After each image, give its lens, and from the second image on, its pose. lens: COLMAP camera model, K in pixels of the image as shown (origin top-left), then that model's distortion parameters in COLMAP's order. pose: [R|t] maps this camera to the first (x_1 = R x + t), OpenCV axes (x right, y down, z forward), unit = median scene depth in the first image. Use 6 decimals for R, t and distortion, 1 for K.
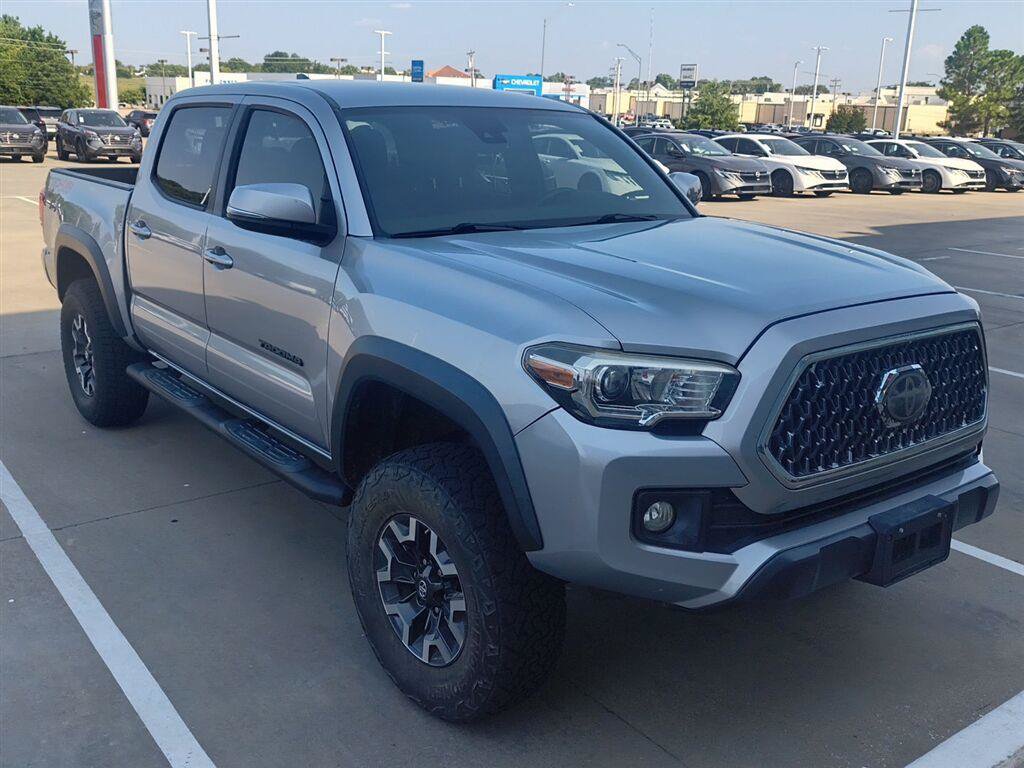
lens RADIAL K [[983.2, 0, 512.0], [0, 983.2, 384.0], [0, 0, 1]] dist [0.096622, -0.176037]
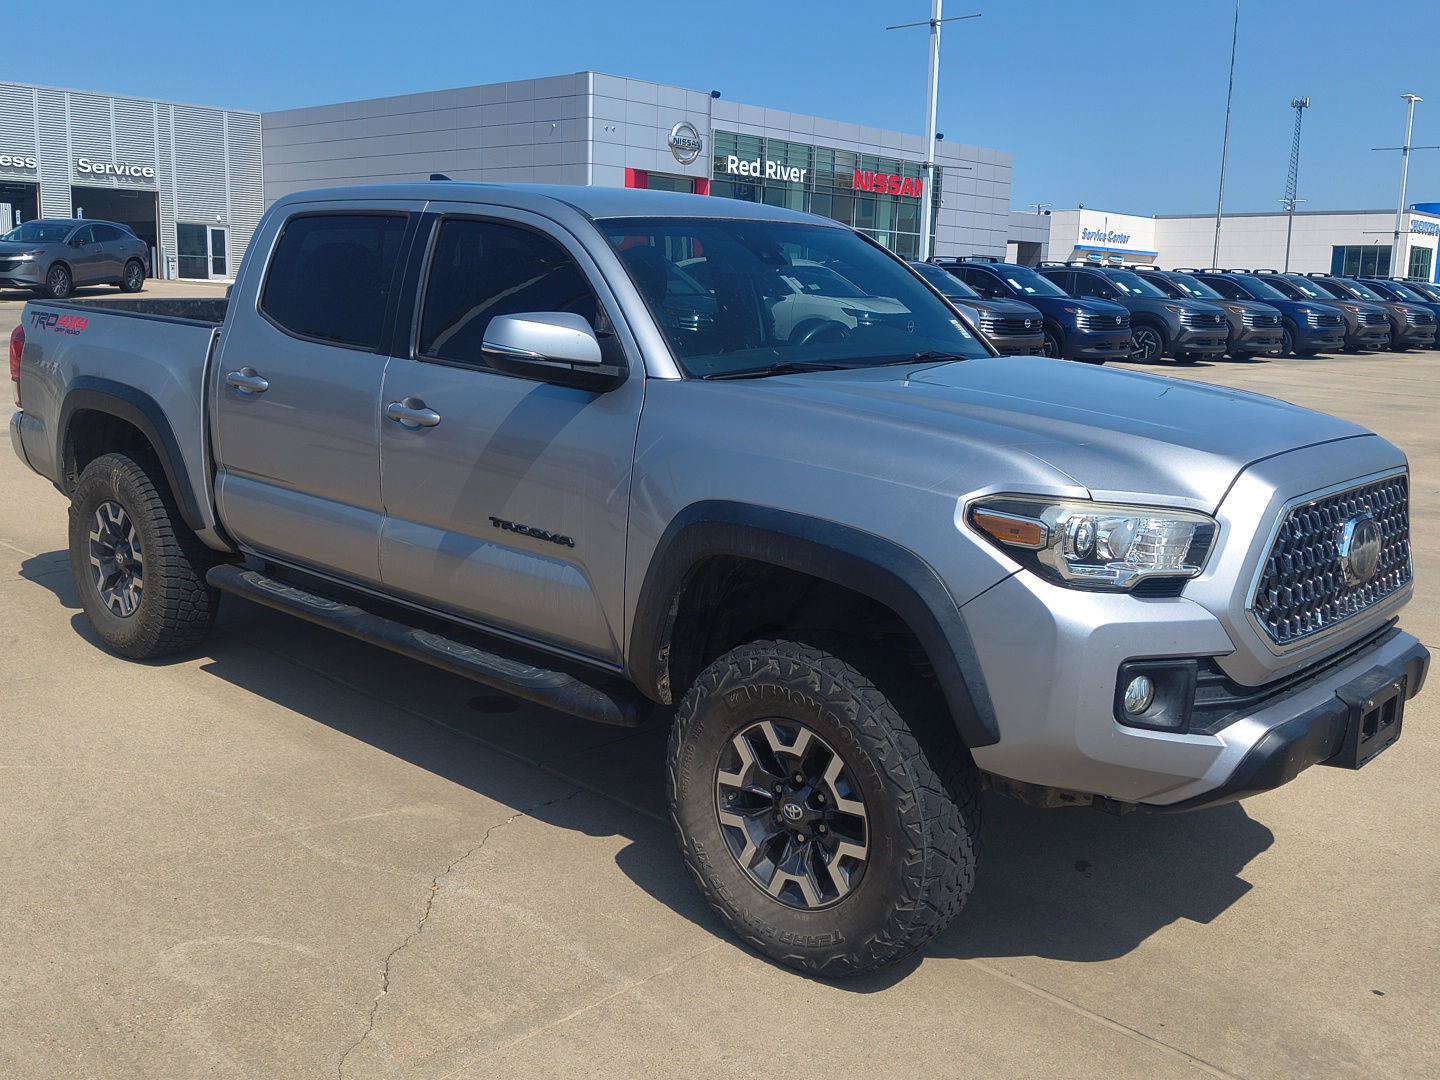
lens RADIAL K [[1382.6, 0, 720.0], [0, 1382.6, 540.0], [0, 0, 1]] dist [0.096622, -0.176037]
pose [[0.984782, -0.026836, 0.171708, -0.405409], [0.035298, 0.998298, -0.046423, 0.044406], [-0.170169, 0.051778, 0.984054, -0.127468]]
